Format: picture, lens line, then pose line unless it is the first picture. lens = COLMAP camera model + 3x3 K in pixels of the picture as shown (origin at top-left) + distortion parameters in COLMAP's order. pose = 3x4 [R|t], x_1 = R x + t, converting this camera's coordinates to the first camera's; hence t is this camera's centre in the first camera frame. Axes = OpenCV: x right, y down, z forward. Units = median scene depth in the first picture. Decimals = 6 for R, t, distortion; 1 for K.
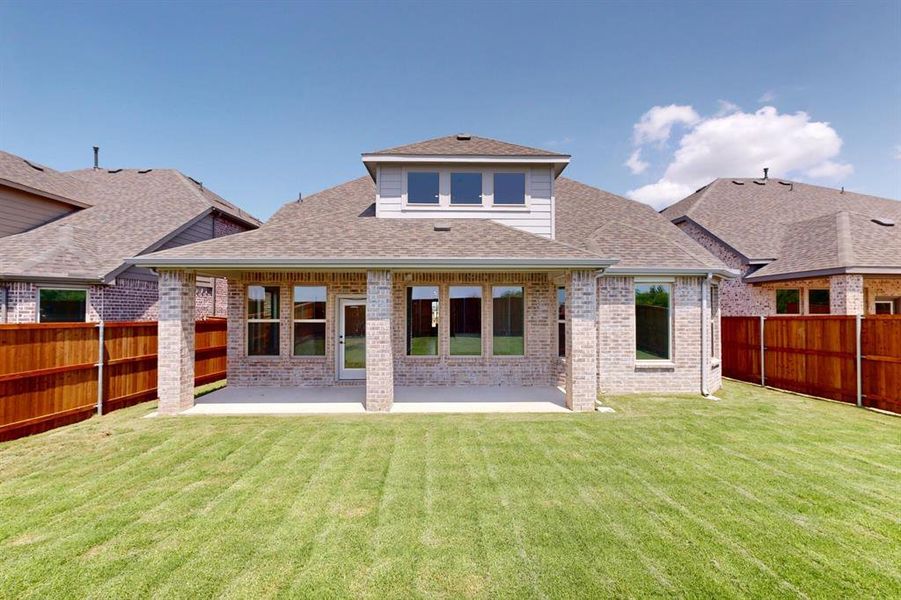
lens RADIAL K [[389.7, 0, 450.5], [0, 389.7, 302.7], [0, 0, 1]] dist [-0.000709, -0.000212]
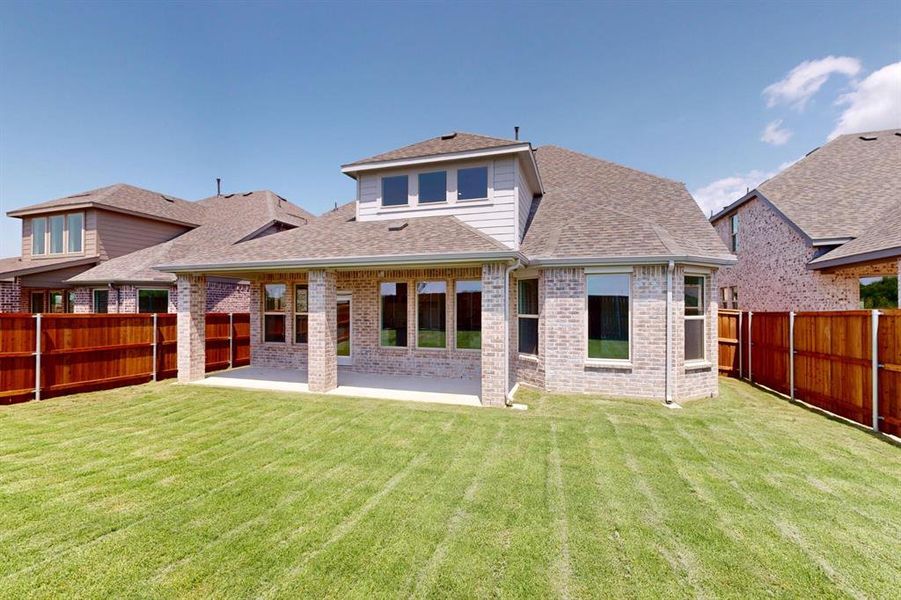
lens RADIAL K [[389.7, 0, 450.5], [0, 389.7, 302.7], [0, 0, 1]] dist [-0.000709, -0.000212]
pose [[0.948586, -0.002690, -0.316508, 0.462403], [0.006604, 0.999914, 0.011293, 0.003555], [0.316450, -0.012802, 0.948523, 0.028235]]
